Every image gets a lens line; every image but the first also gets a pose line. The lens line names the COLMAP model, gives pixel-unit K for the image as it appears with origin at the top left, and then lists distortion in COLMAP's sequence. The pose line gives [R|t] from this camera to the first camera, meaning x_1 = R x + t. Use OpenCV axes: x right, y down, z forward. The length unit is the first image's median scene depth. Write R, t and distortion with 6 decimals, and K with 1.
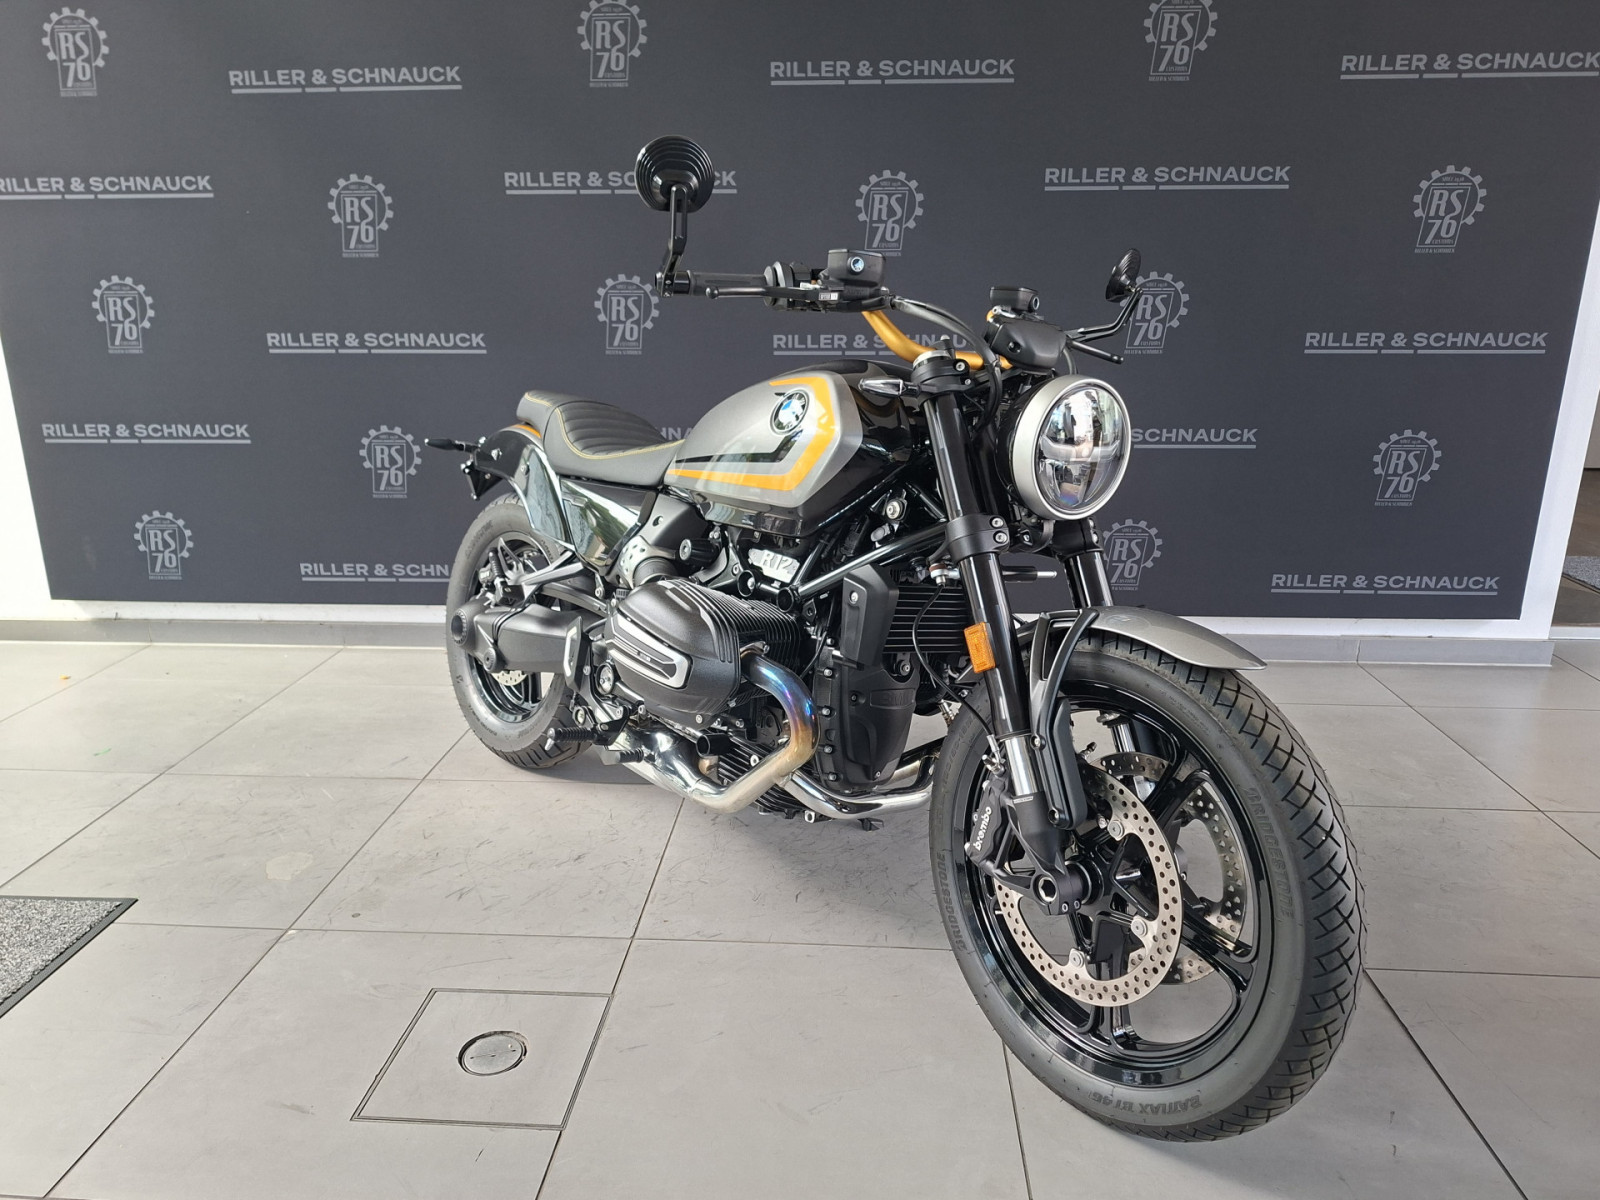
lens RADIAL K [[1075.8, 0, 802.6], [0, 1075.8, 596.7], [0, 0, 1]] dist [0.017009, -0.021509]
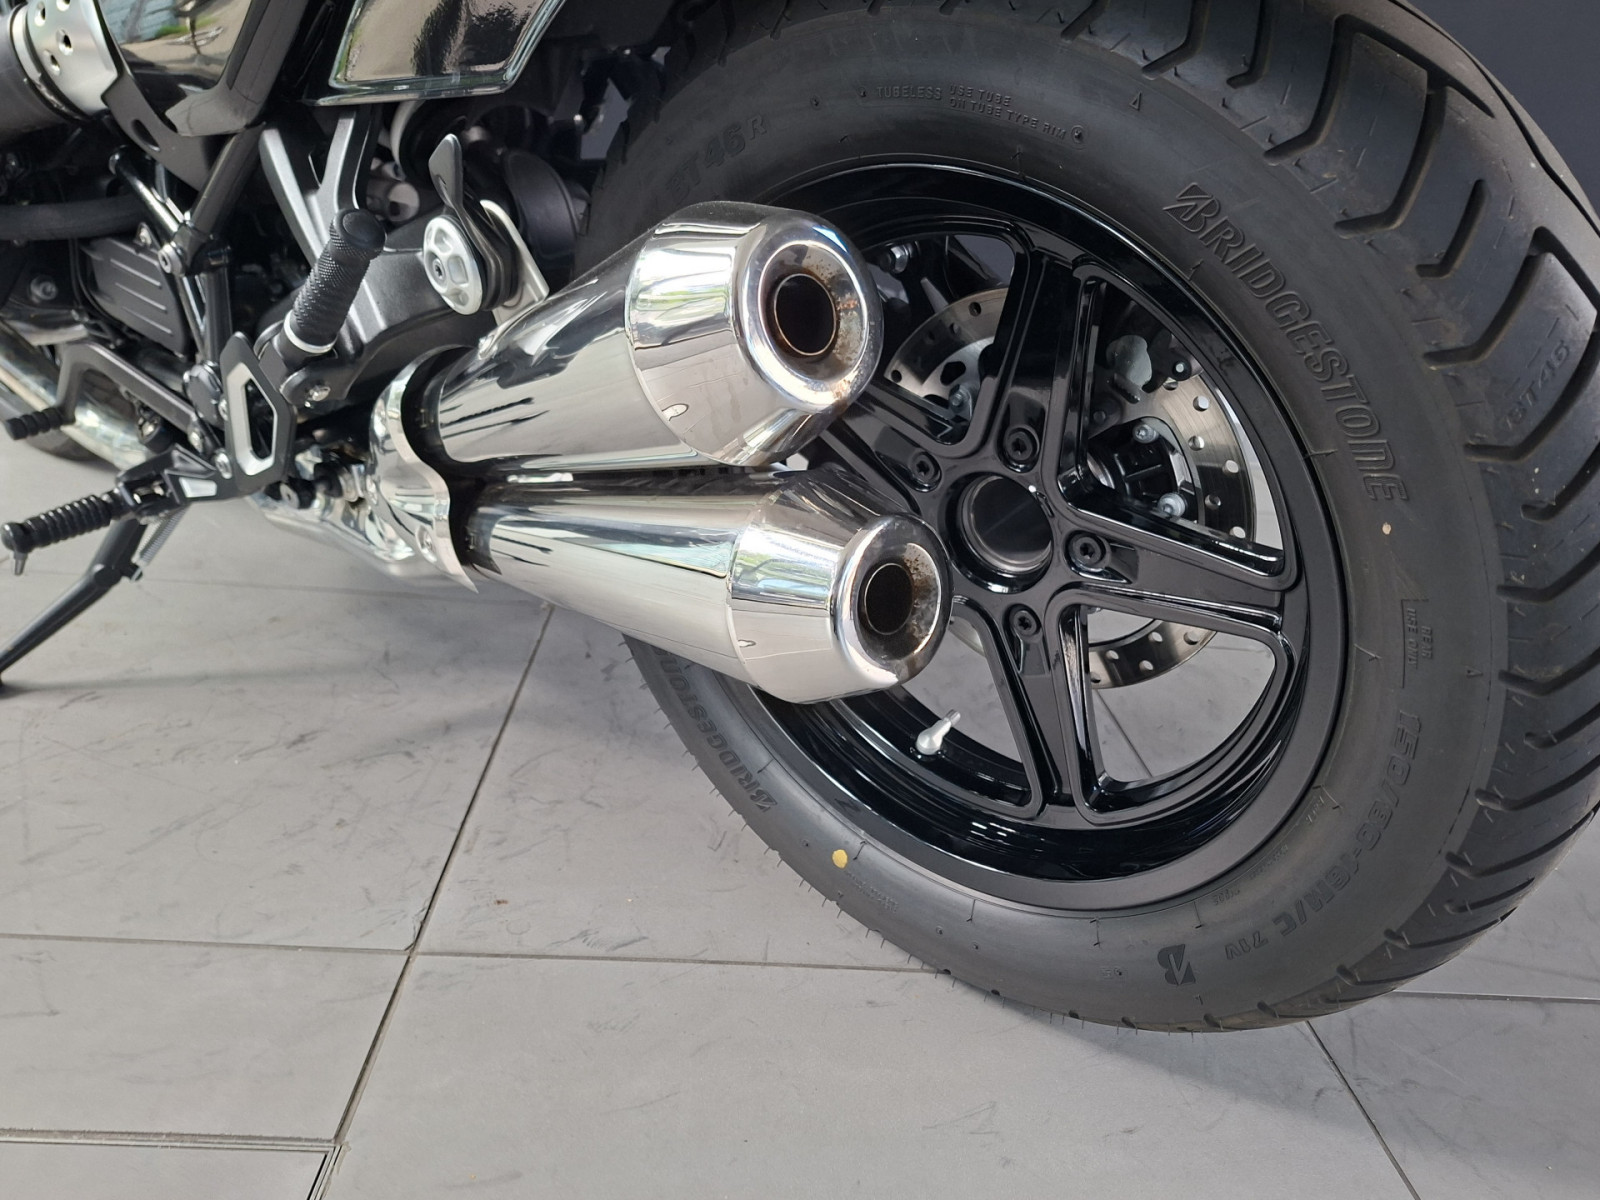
lens RADIAL K [[1075.8, 0, 812.1], [0, 1075.8, 629.1], [0, 0, 1]] dist [0.017009, -0.021509]
pose [[0.988360, 0.040202, 0.146722, -0.051254], [-0.059296, 0.989977, 0.128177, 0.097268], [-0.140099, -0.135385, 0.980838, 0.412926]]
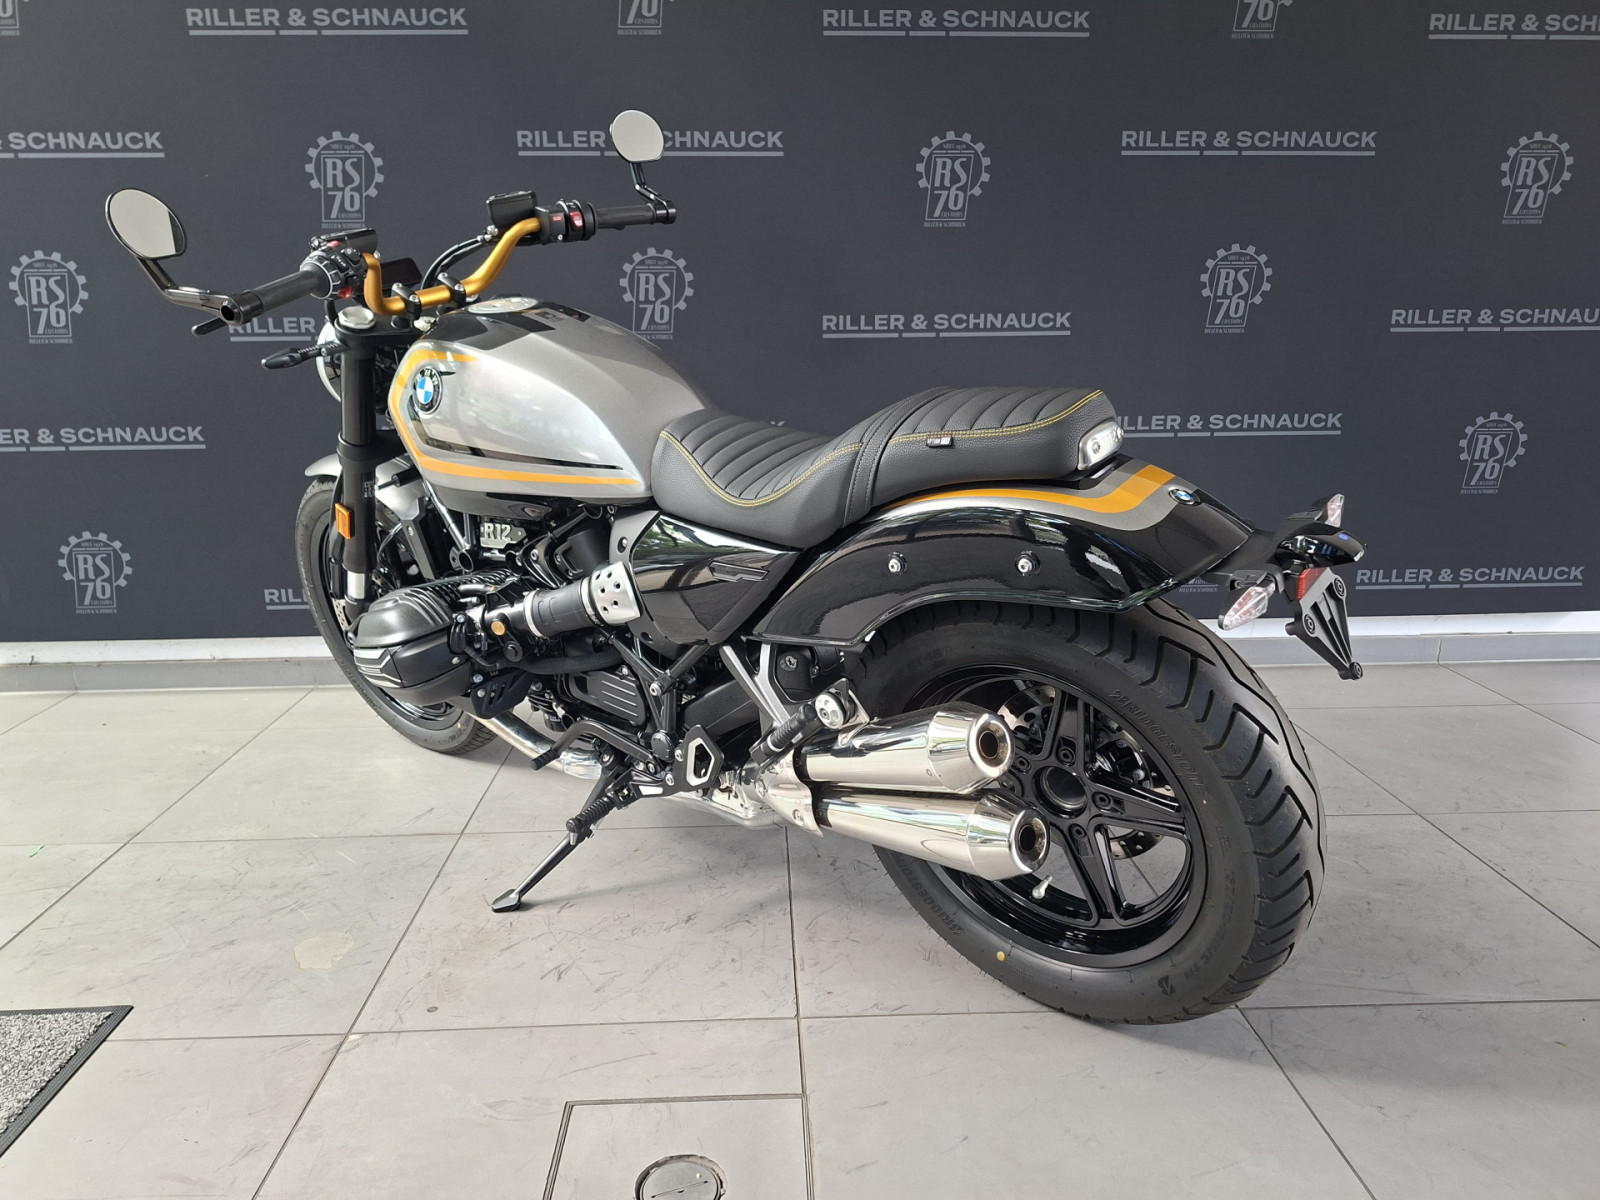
lens RADIAL K [[1075.8, 0, 789.8], [0, 1075.8, 596.8], [0, 0, 1]] dist [0.017009, -0.021509]
pose [[0.995000, -0.028528, 0.095711, -0.154945], [0.032549, 0.998640, -0.040722, 0.026558], [-0.094419, 0.043634, 0.994576, 0.131316]]
